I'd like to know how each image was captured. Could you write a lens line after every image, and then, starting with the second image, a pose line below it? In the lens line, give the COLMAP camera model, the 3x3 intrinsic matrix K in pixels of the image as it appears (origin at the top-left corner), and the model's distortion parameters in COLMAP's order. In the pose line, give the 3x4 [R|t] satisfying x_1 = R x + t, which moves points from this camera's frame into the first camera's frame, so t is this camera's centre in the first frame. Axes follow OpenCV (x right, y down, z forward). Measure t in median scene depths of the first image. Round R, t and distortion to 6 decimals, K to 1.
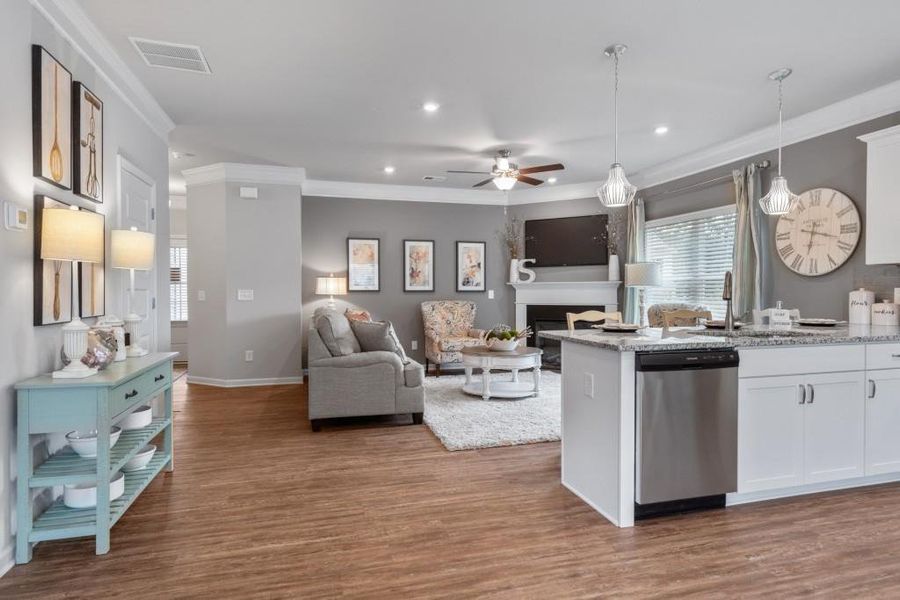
lens RADIAL K [[503.6, 0, 446.8], [0, 503.6, 296.7], [0, 0, 1]] dist [0.005028, 0.000381]
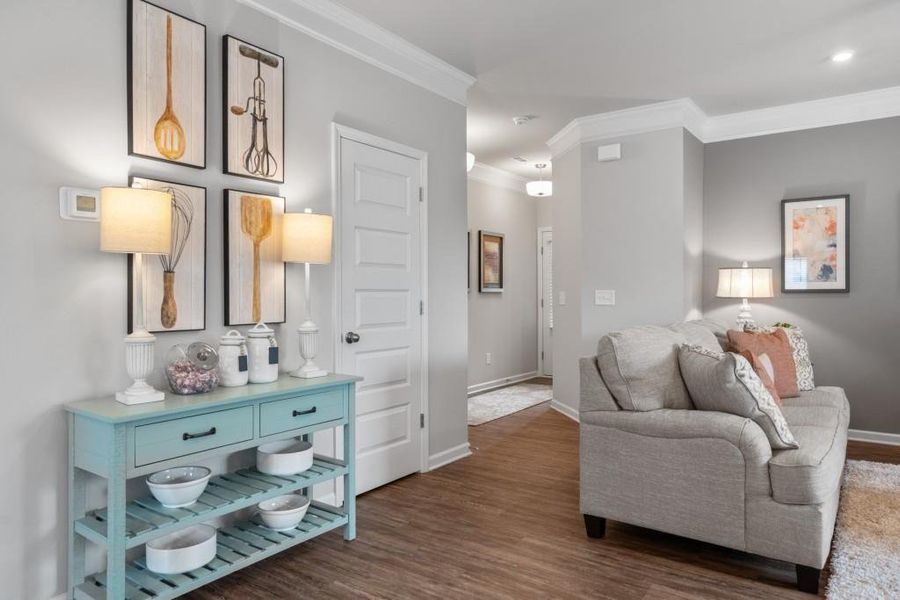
lens RADIAL K [[583.7, 0, 450.0], [0, 583.7, 300.0], [0, 0, 1]] dist [-0.000765, -0.000034]
pose [[0.626156, 0.006663, -0.779669, 0.148779], [-0.005488, 0.999976, 0.004139, -0.002864], [0.779679, 0.001687, 0.626178, 0.445416]]
